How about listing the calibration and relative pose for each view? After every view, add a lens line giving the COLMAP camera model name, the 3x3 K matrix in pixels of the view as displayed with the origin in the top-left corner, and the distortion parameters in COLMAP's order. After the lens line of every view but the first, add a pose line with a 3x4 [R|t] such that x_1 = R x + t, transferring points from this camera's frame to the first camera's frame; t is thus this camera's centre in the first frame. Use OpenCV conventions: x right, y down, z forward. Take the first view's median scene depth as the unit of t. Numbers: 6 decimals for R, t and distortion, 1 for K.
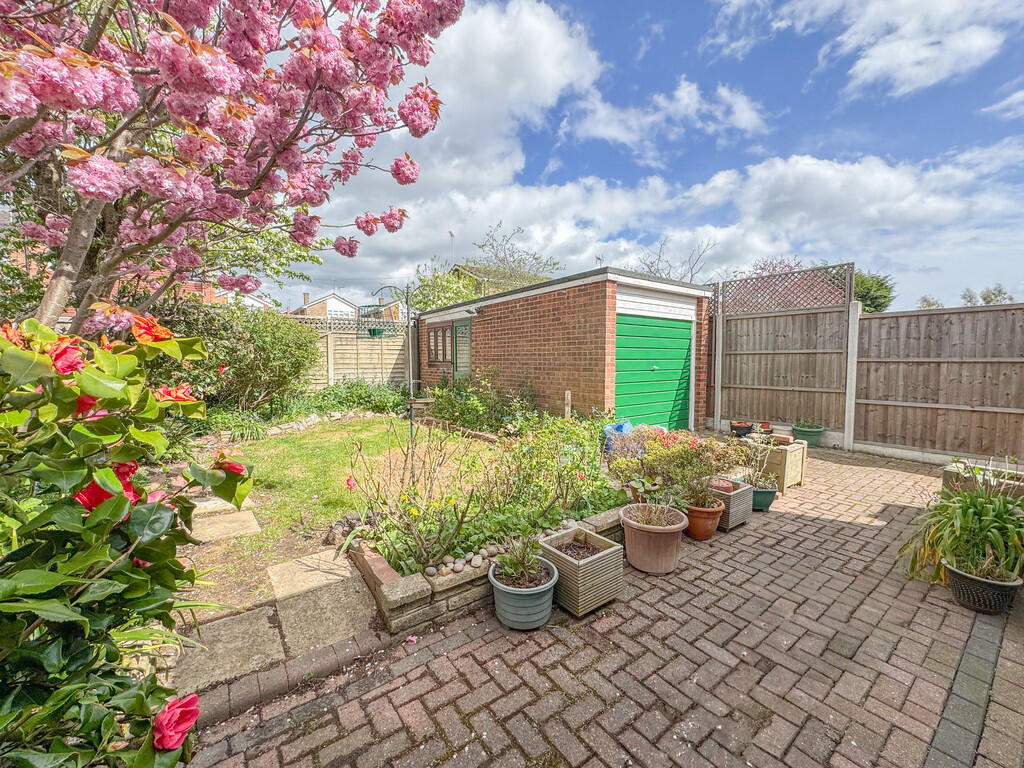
lens RADIAL K [[419.7, 0, 513.1], [0, 419.7, 382.6], [0, 0, 1]] dist [0.000436, -0.001312]
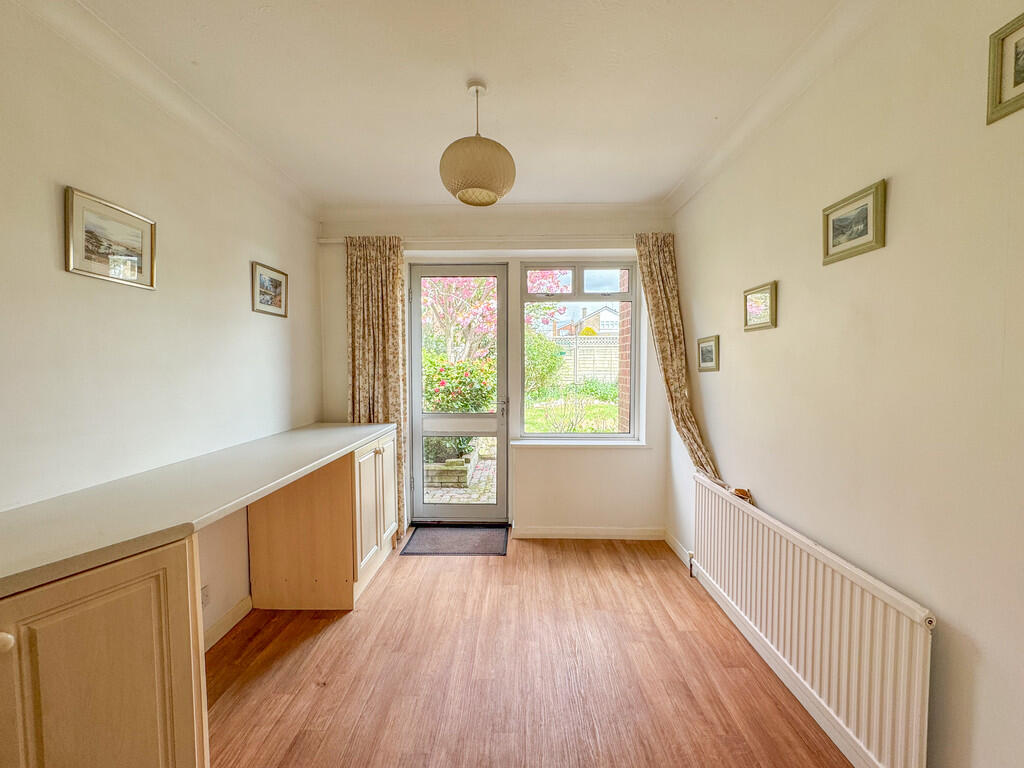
lens RADIAL K [[419.7, 0, 512.8], [0, 419.7, 383.9], [0, 0, 1]] dist [0.000436, -0.001312]
pose [[0.798627, 0.026365, -0.601249, 0.360069], [-0.028637, 0.999573, 0.005794, 0.015983], [0.601145, 0.012591, 0.799041, -0.415705]]
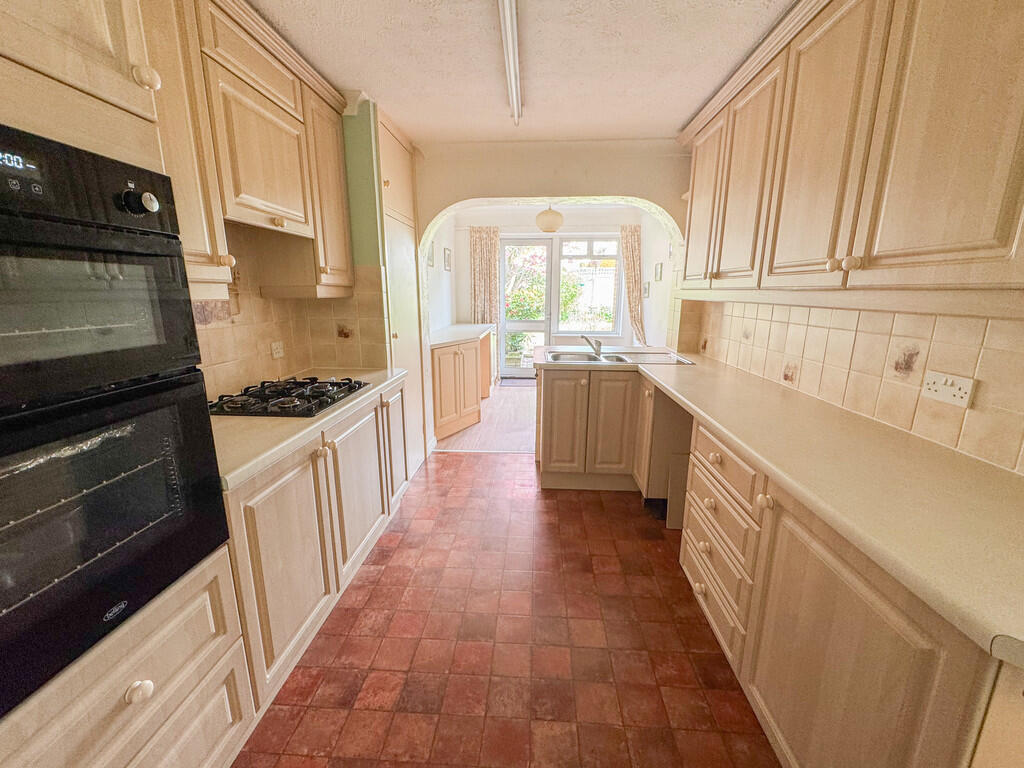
lens RADIAL K [[419.7, 0, 510.8], [0, 419.7, 382.6], [0, 0, 1]] dist [0.000436, -0.001312]
pose [[0.766721, 0.138617, -0.626836, 1.130209], [-0.036052, 0.984167, 0.173538, 0.064718], [0.640967, -0.110457, 0.759579, -1.683191]]
